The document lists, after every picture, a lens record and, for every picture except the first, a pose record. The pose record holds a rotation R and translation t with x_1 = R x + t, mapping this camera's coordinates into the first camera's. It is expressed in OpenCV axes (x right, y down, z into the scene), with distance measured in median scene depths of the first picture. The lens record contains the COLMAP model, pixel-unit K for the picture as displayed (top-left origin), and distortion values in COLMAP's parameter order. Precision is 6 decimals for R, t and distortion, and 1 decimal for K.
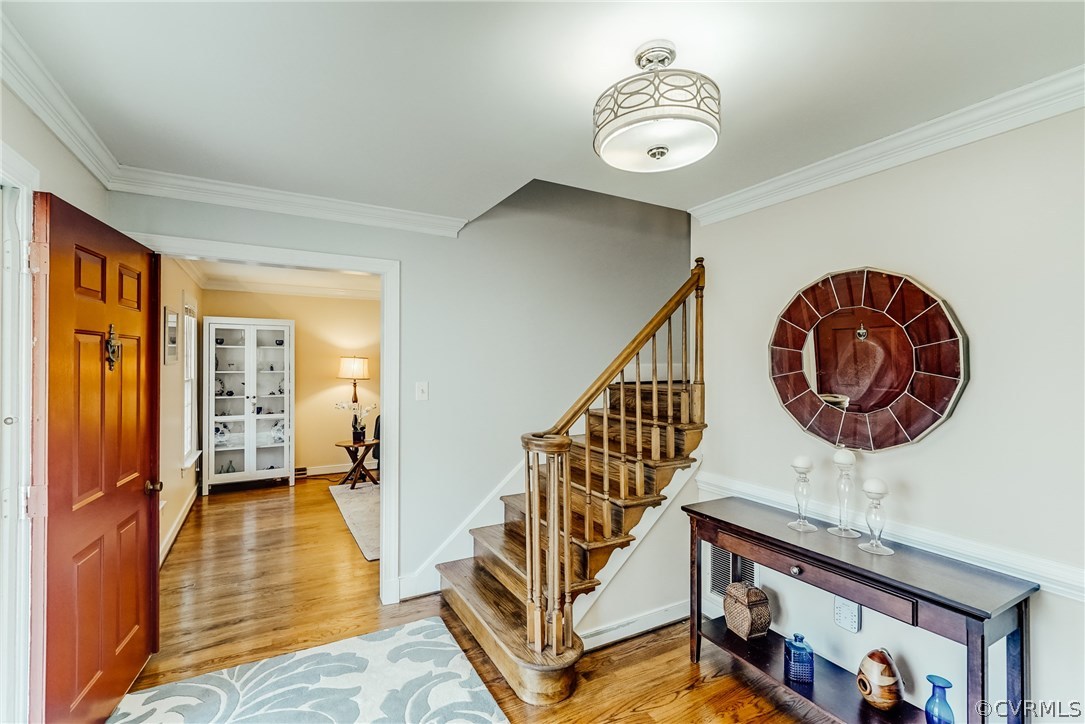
lens RADIAL K [[486.9, 0, 540.9], [0, 486.9, 360.4], [0, 0, 1]] dist [-0.001011, 0.002548]
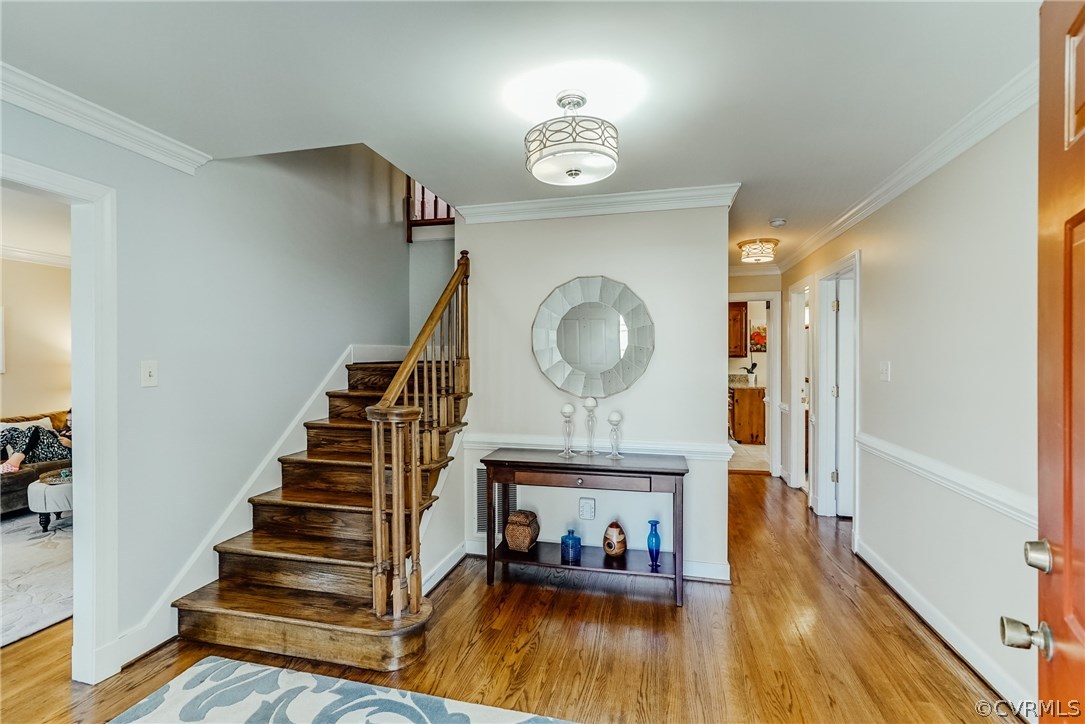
lens RADIAL K [[486.9, 0, 542.9], [0, 486.9, 360.1], [0, 0, 1]] dist [-0.001011, 0.002548]
pose [[0.678813, -0.009078, 0.734255, -0.452463], [0.001539, 0.999939, 0.010940, 0.042999], [-0.734309, -0.006296, 0.678786, 0.079866]]
